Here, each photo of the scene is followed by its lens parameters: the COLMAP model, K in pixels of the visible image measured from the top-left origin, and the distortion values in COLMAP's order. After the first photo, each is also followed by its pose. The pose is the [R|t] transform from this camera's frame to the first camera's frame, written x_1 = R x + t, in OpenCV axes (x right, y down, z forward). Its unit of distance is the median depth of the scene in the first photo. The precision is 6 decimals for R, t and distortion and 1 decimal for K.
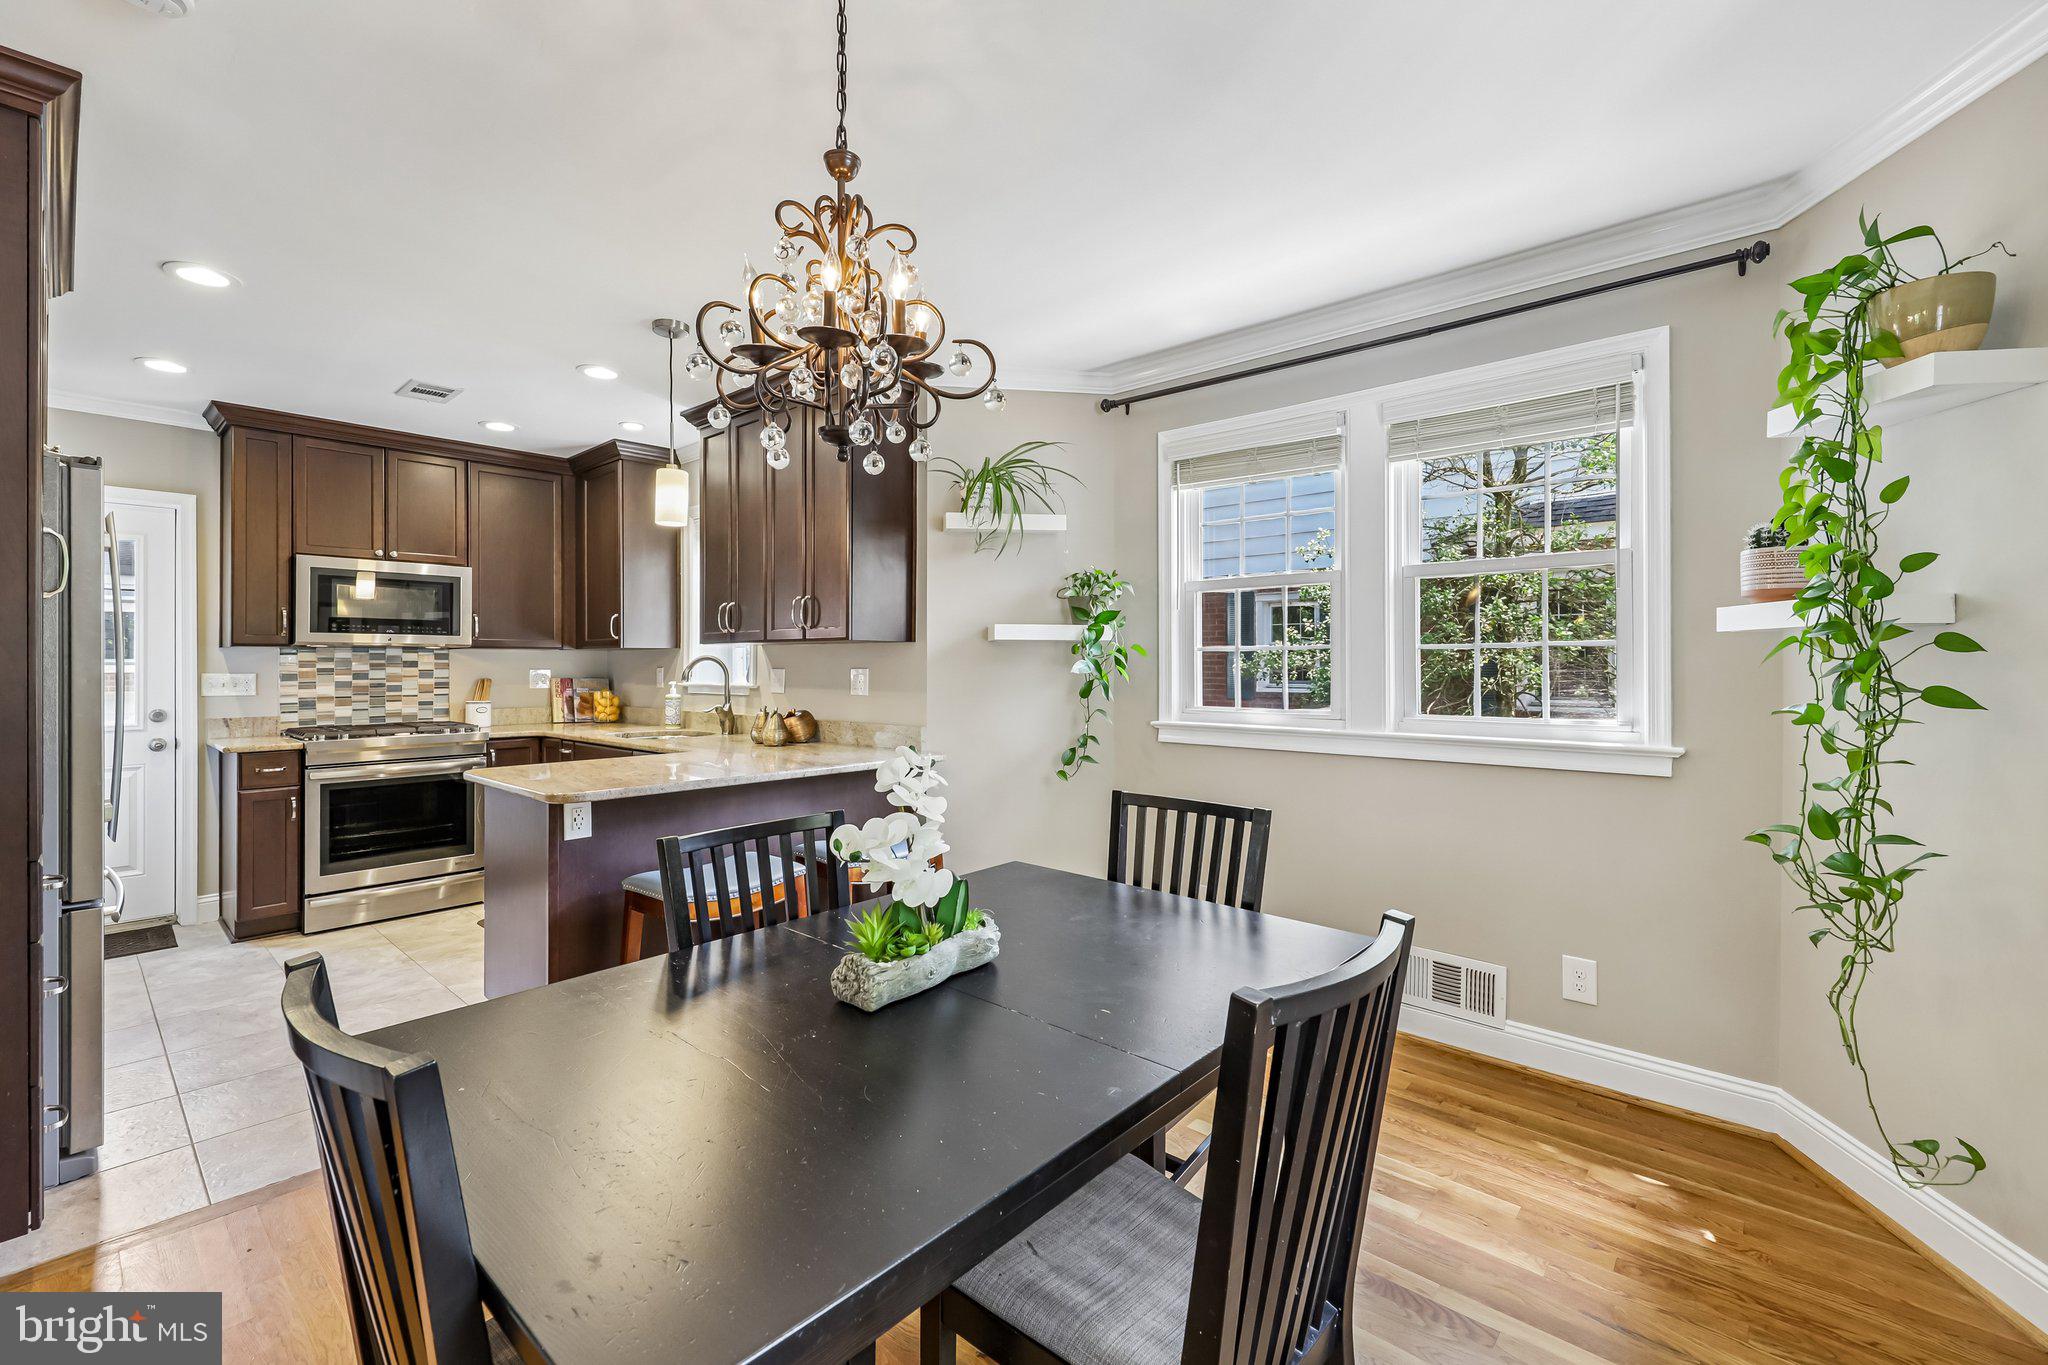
lens RADIAL K [[846.0, 0, 1019.5], [0, 846.0, 655.2], [0, 0, 1]] dist [-0.008787, -0.000269]
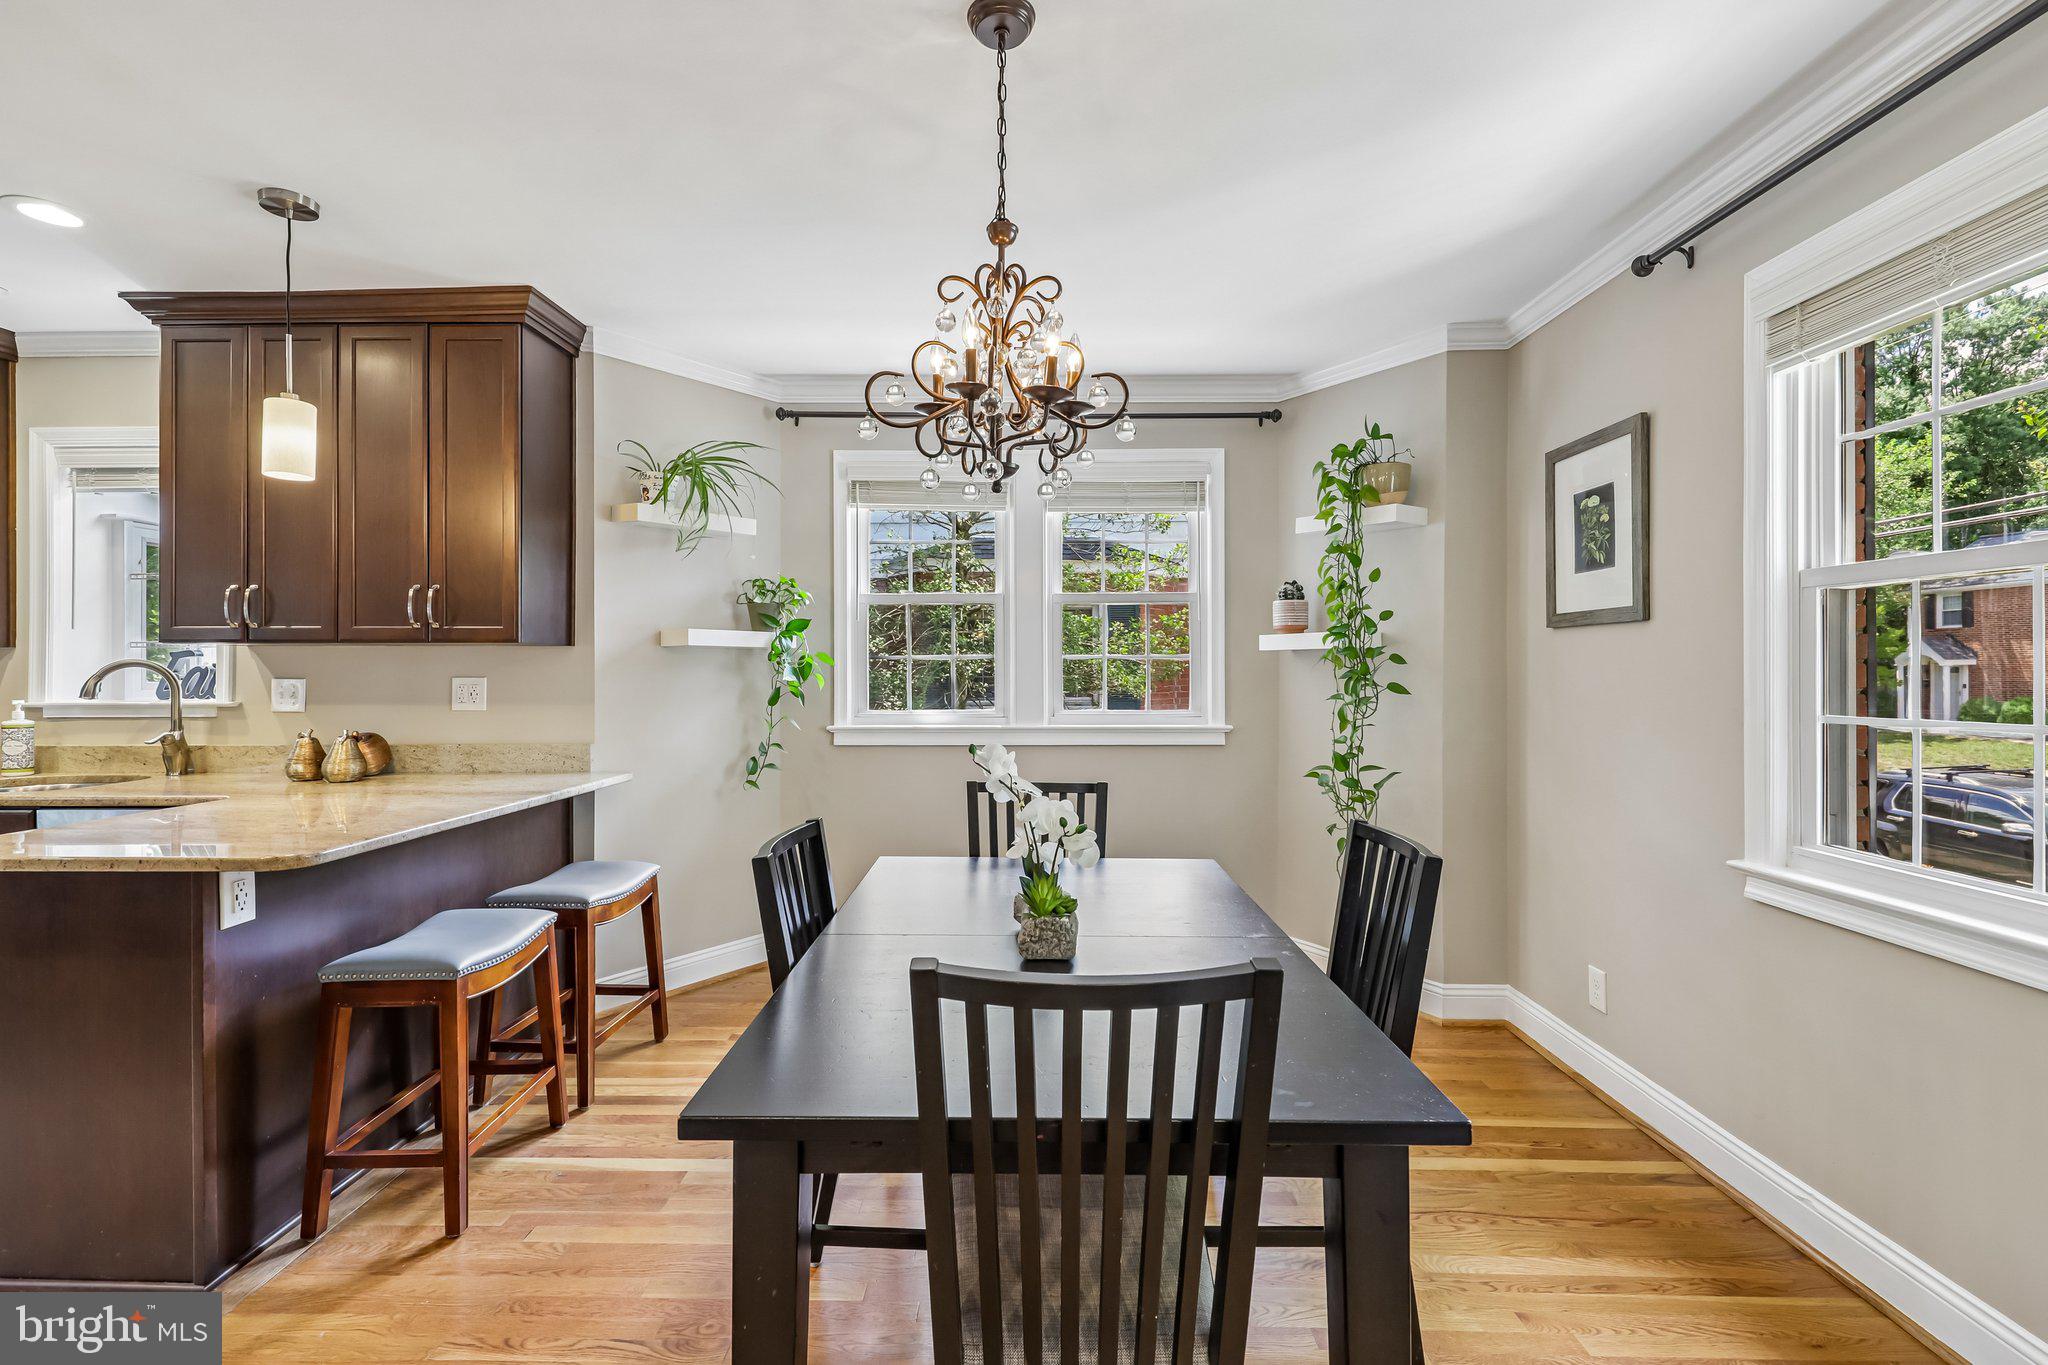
lens RADIAL K [[861.7, 0, 1024.8], [0, 861.7, 663.9], [0, 0, 1]] dist [-0.013659, -0.000359]
pose [[0.759583, 0.003438, 0.650402, -0.376197], [-0.004901, 0.999988, 0.000438, -0.000508], [-0.650392, -0.003520, 0.759590, 0.037290]]
